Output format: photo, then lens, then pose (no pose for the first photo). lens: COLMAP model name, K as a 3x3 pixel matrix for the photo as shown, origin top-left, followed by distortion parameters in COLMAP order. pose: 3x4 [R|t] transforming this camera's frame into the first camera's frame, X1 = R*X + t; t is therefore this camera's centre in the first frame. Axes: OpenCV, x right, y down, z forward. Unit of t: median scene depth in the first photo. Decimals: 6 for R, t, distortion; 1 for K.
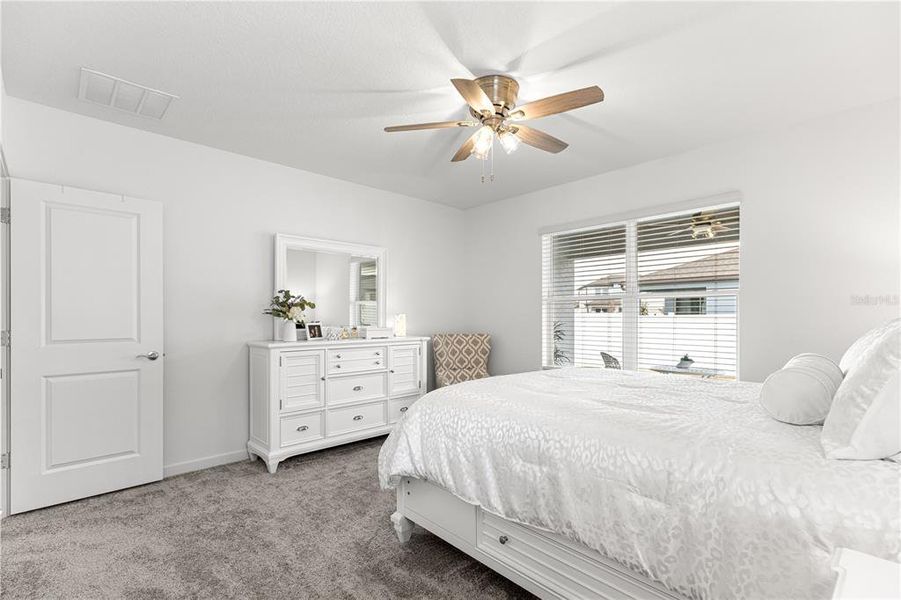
lens RADIAL K [[416.1, 0, 449.6], [0, 416.1, 320.0], [0, 0, 1]] dist [0.001241, 0.000194]
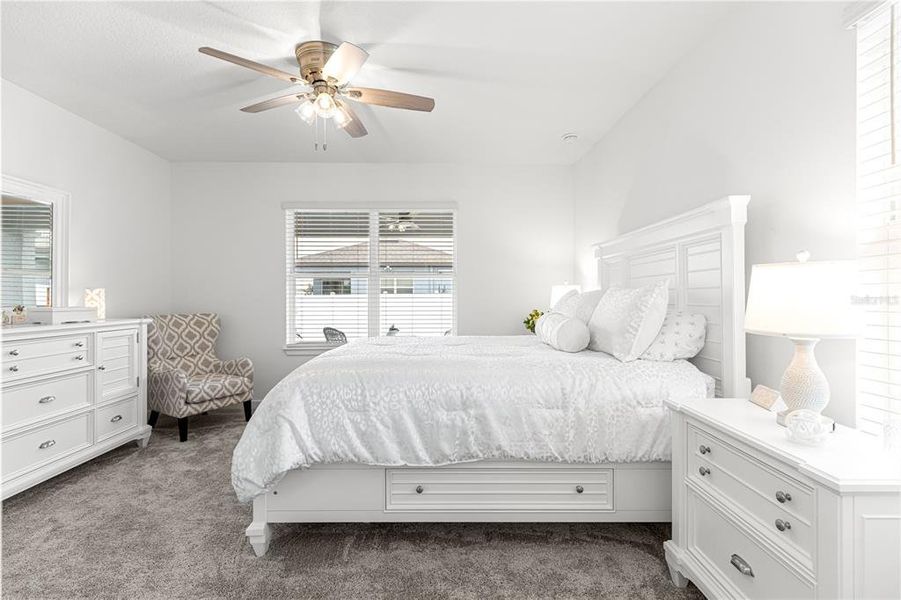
lens RADIAL K [[406.5, 0, 450.5], [0, 406.5, 300.0], [0, 0, 1]] dist [0.004279, 0.000653]
pose [[0.673516, -0.006206, 0.739146, -0.295725], [0.007781, 0.999969, 0.001306, 0.012231], [-0.739131, 0.004871, 0.673544, 0.102300]]
